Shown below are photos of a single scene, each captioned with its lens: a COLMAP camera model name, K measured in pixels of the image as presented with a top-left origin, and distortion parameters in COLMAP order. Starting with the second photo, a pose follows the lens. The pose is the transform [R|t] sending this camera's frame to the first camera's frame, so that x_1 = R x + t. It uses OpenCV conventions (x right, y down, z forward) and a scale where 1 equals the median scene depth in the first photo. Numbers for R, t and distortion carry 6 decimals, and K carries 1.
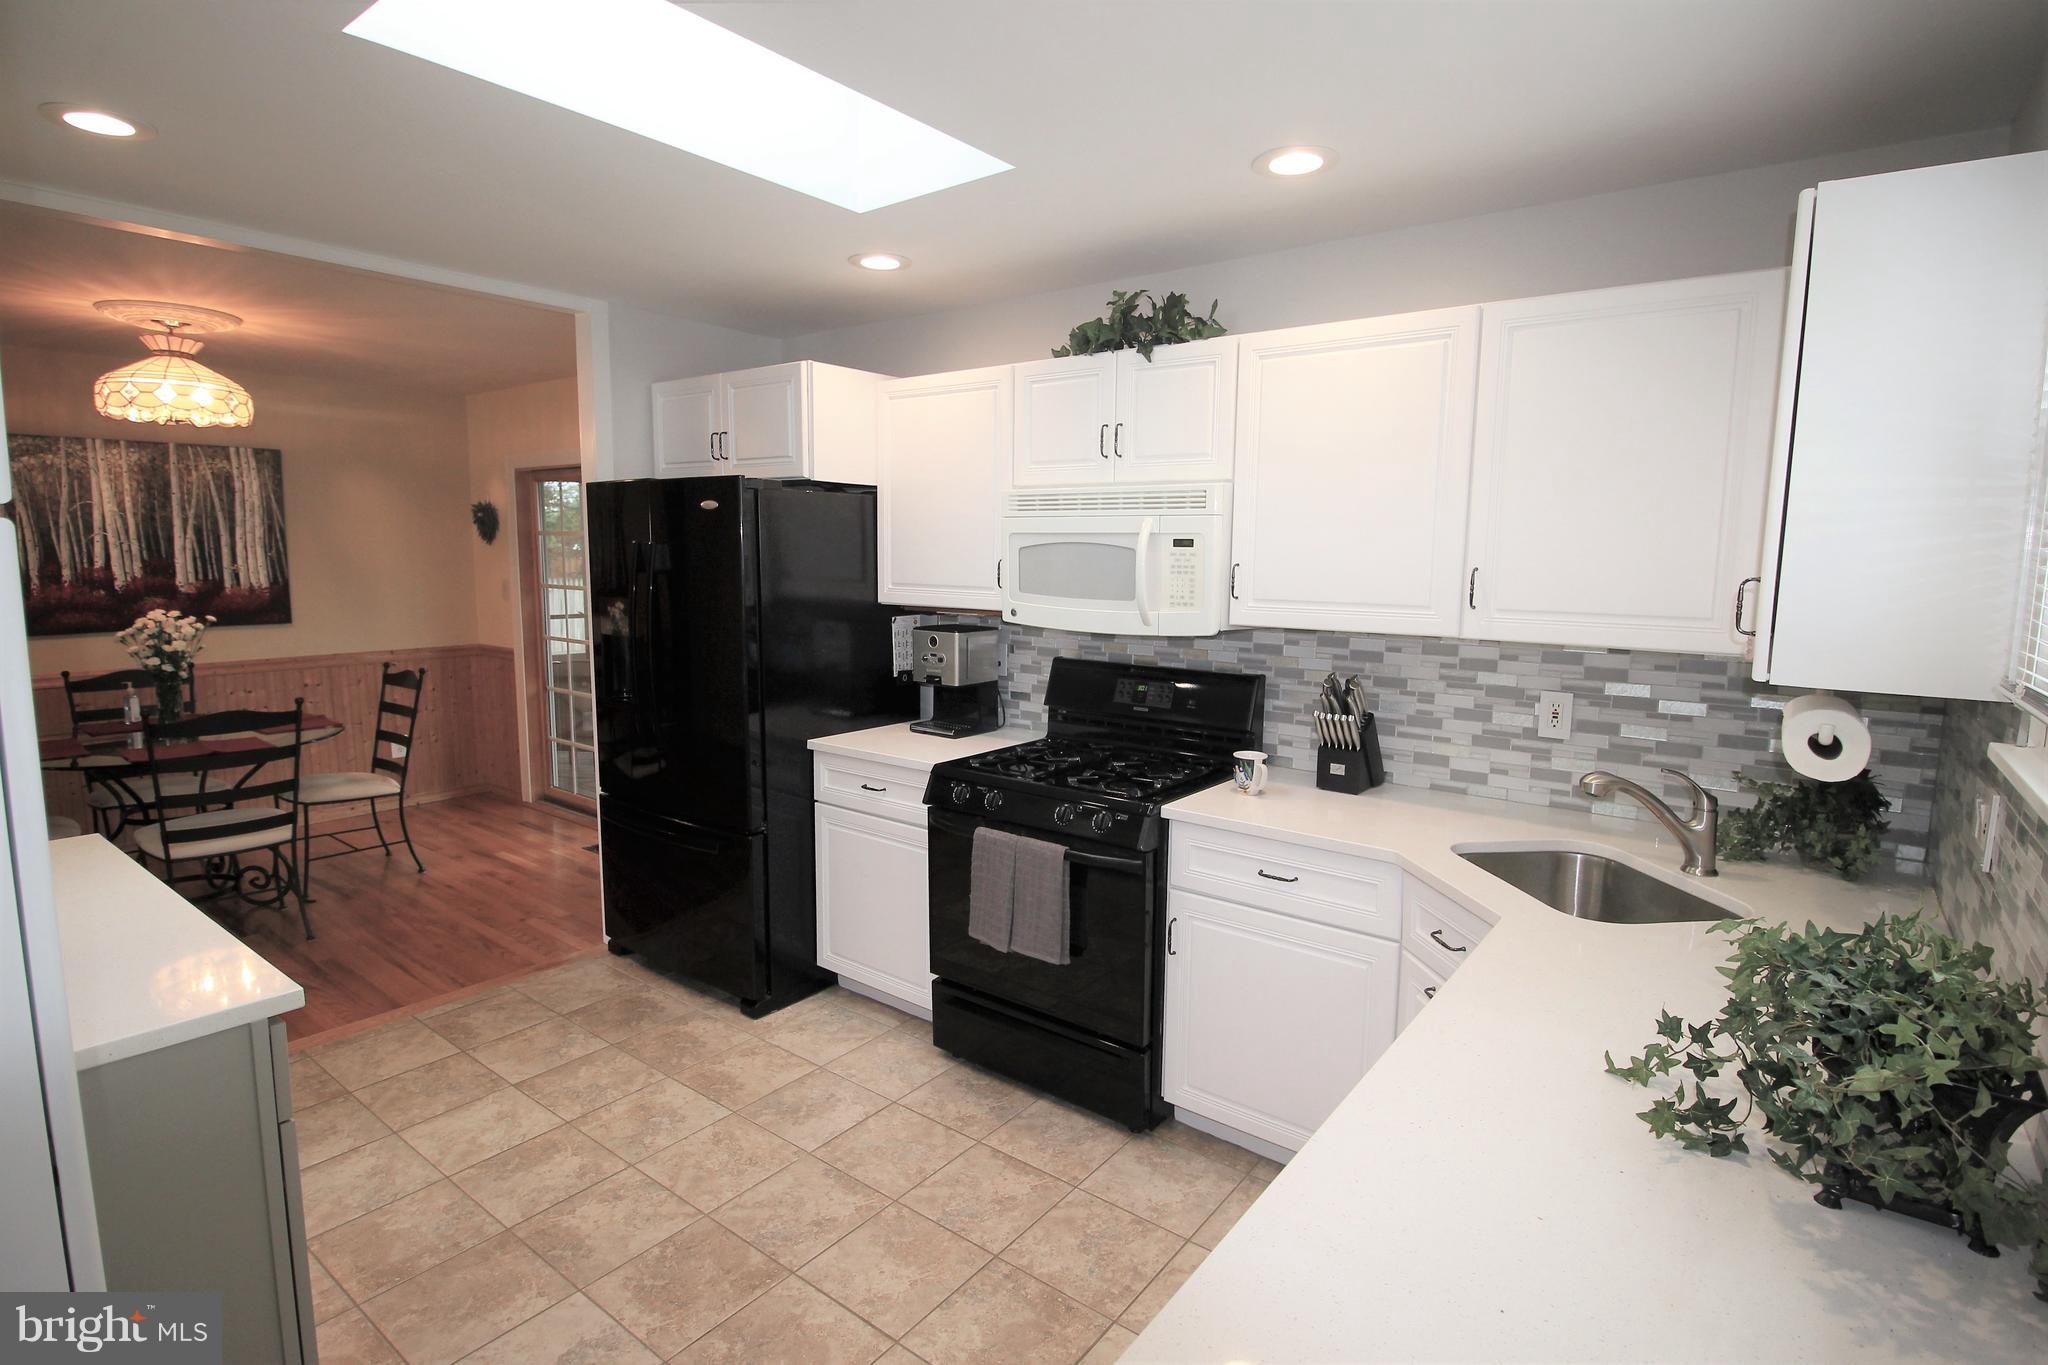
lens RADIAL K [[997.2, 0, 1032.6], [0, 997.2, 681.4], [0, 0, 1]] dist [-0.010579, -0.009735]
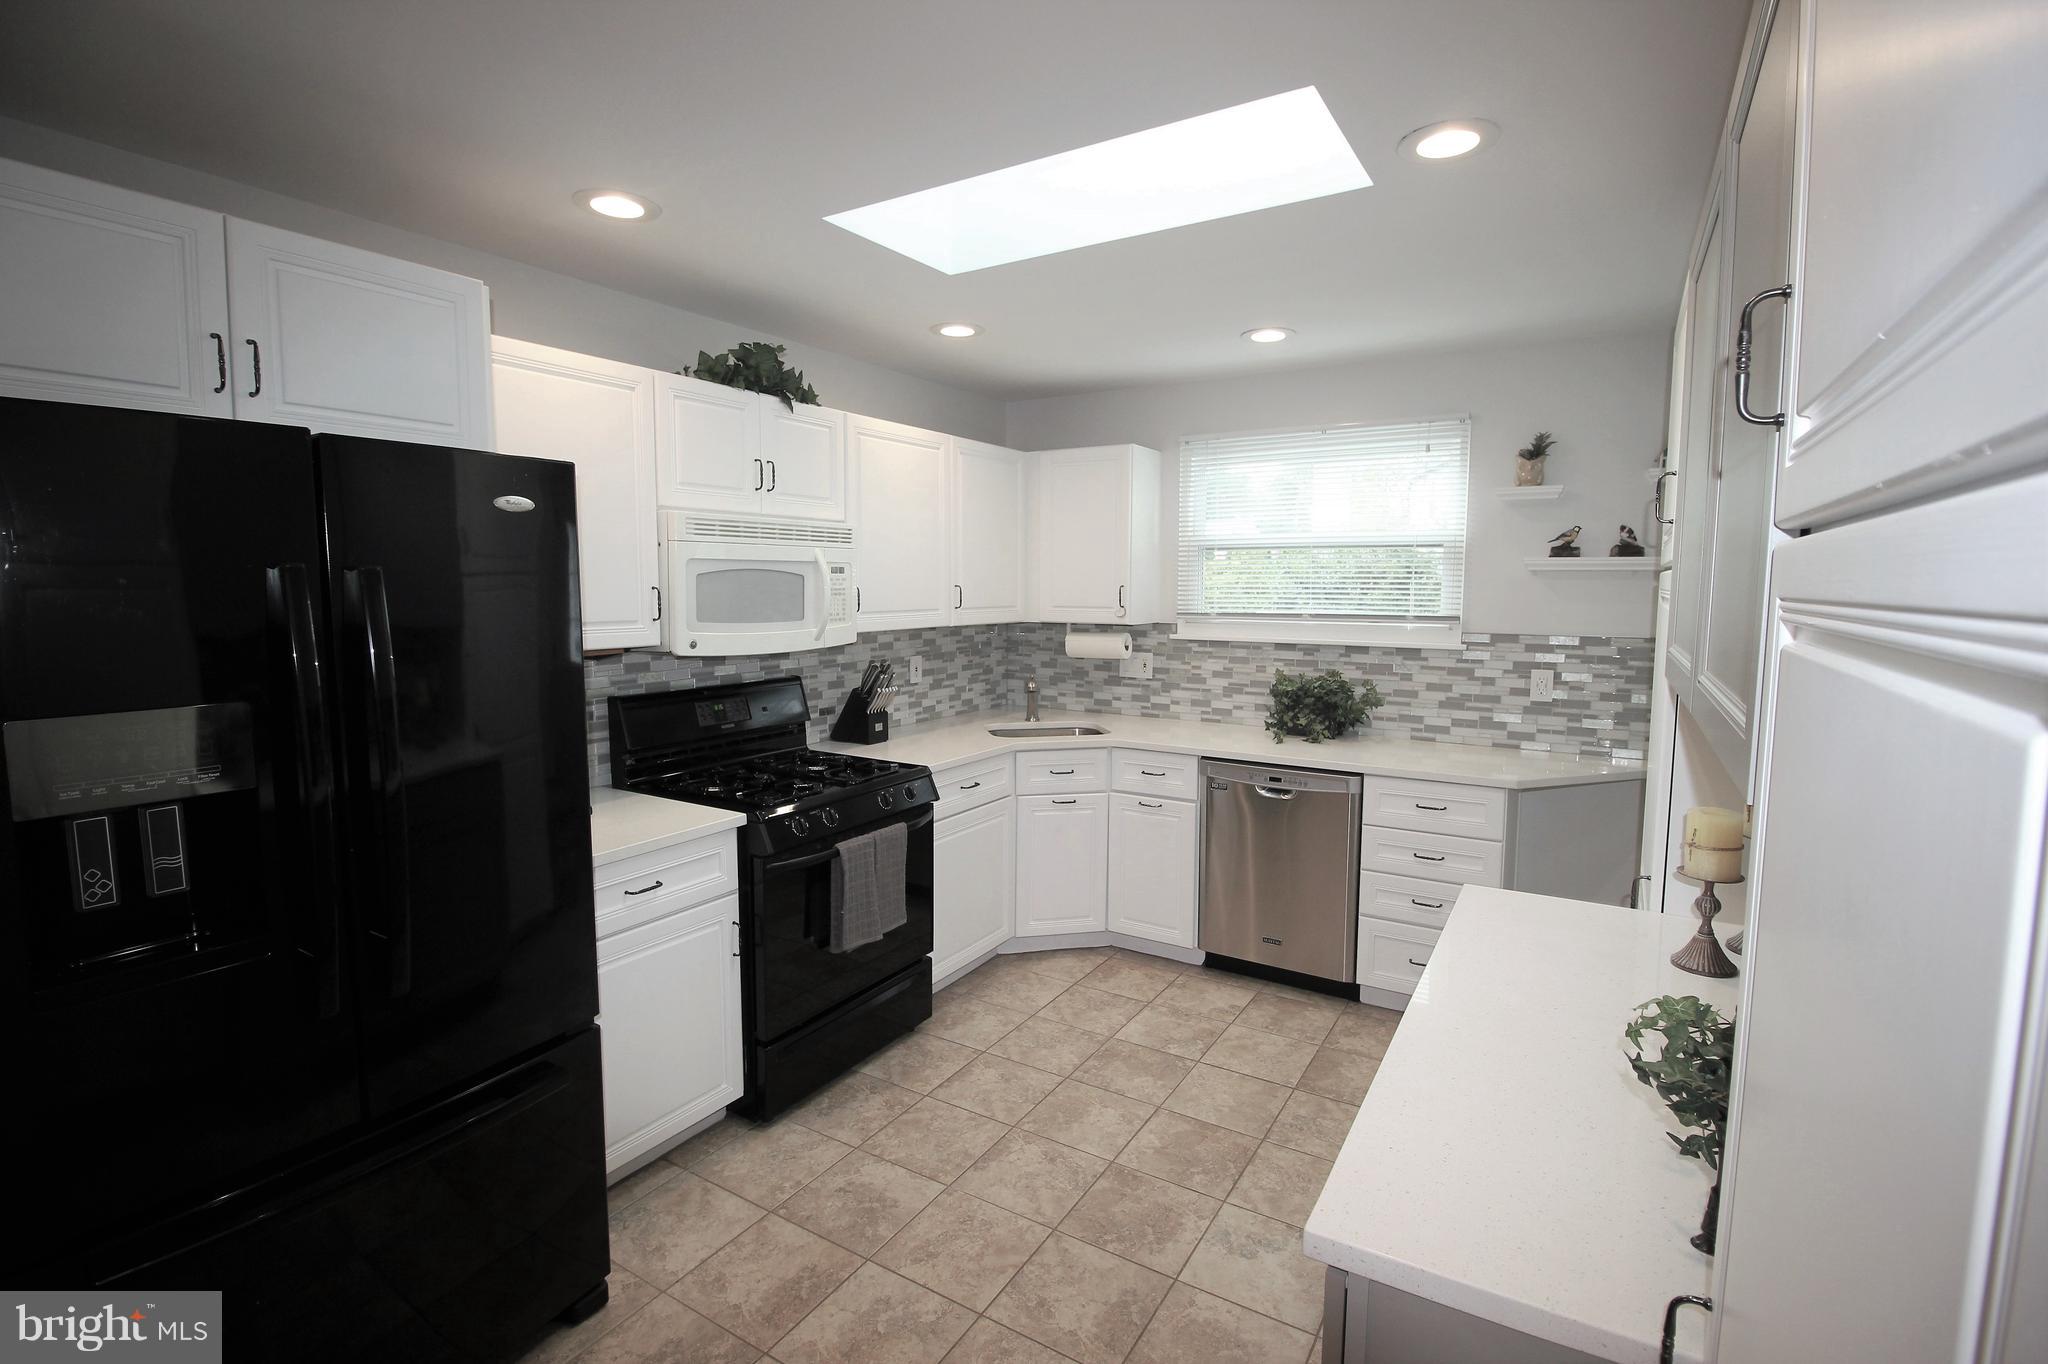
lens RADIAL K [[949.2, 0, 1019.4], [0, 949.2, 677.7], [0, 0, 1]] dist [-0.011004, -0.001359]
pose [[-0.088526, -0.114166, 0.989510, -0.782916], [0.125932, 0.984156, 0.124815, -0.094124], [-0.988081, 0.135660, -0.072747, 0.657855]]
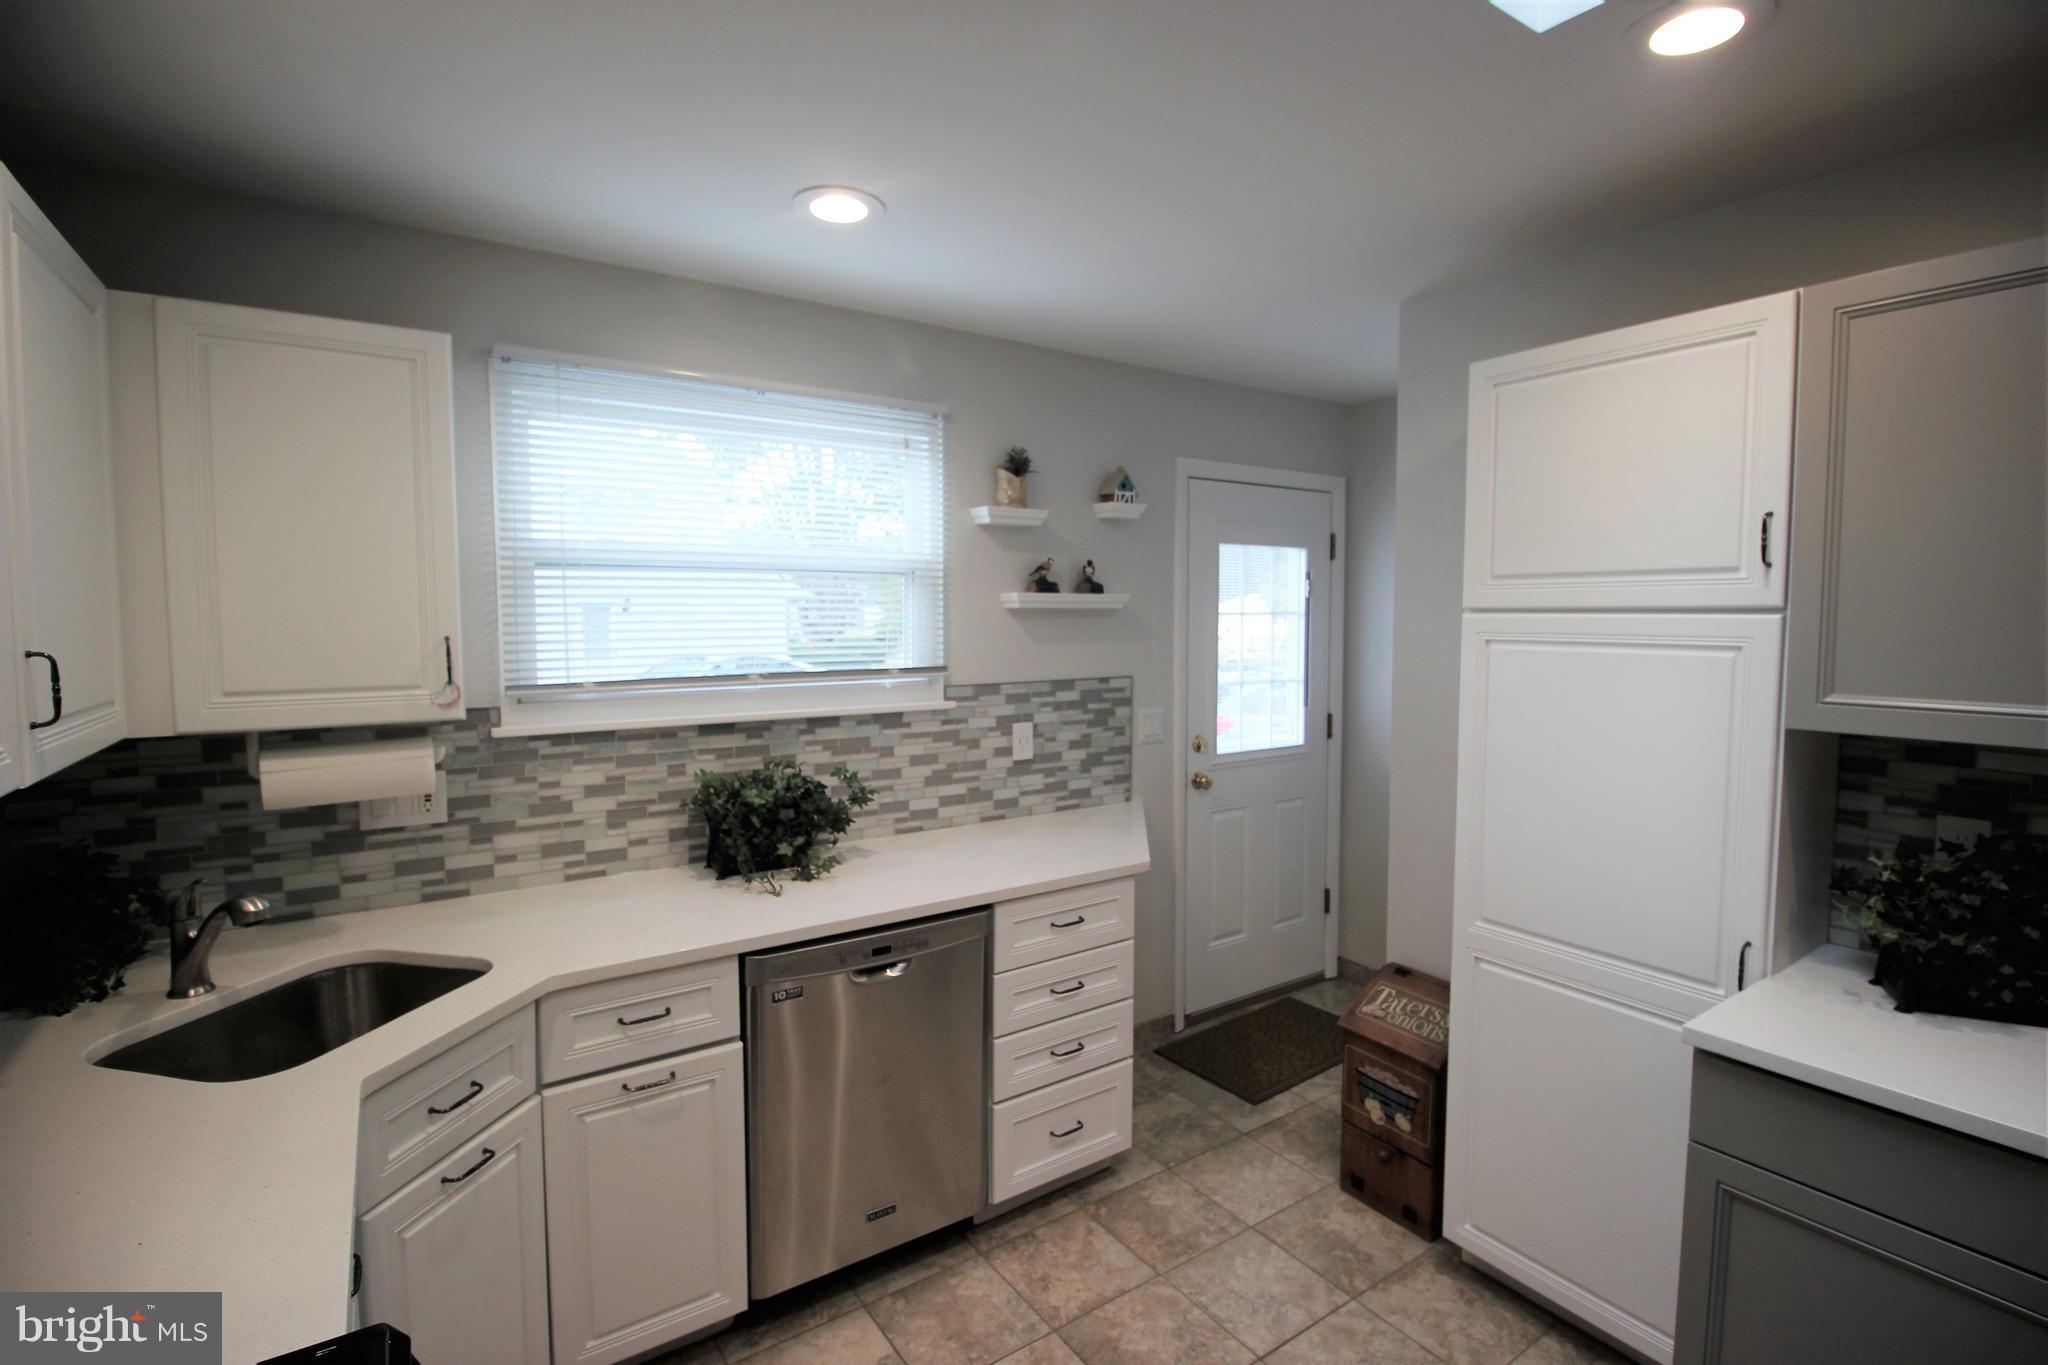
lens RADIAL K [[949.2, 0, 1025.2], [0, 949.2, 678.2], [0, 0, 1]] dist [-0.011004, -0.001359]
pose [[-0.947946, -0.033140, 0.316701, -0.139019], [0.030900, 0.980302, 0.195071, -0.114941], [-0.316927, 0.194703, -0.928250, 0.823451]]
